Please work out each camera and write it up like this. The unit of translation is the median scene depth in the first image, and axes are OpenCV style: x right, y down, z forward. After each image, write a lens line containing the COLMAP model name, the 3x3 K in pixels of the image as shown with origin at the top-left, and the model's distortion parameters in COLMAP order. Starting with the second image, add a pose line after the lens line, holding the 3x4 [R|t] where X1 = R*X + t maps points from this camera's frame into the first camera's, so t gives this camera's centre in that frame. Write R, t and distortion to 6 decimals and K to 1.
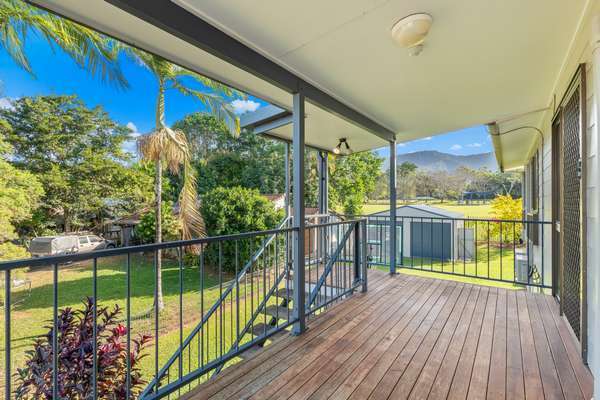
lens RADIAL K [[303.7, 0, 299.3], [0, 303.7, 200.2], [0, 0, 1]] dist [-0.001579, 0.000366]
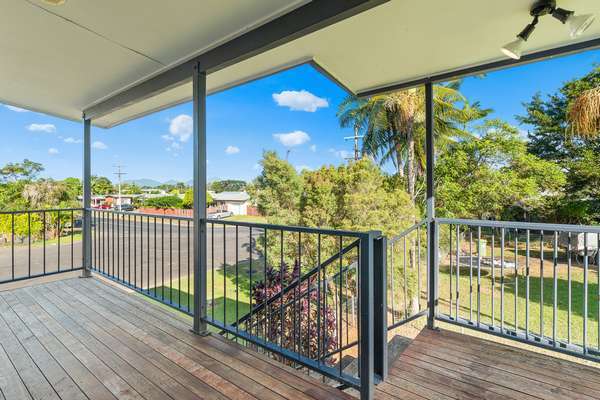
lens RADIAL K [[303.7, 0, 299.3], [0, 303.7, 197.4], [0, 0, 1]] dist [-0.001579, 0.000366]
pose [[-0.062000, 0.021181, -0.997851, 0.581746], [0.005740, 0.999766, 0.020865, 0.001533], [0.998060, -0.004434, -0.062107, 0.882920]]
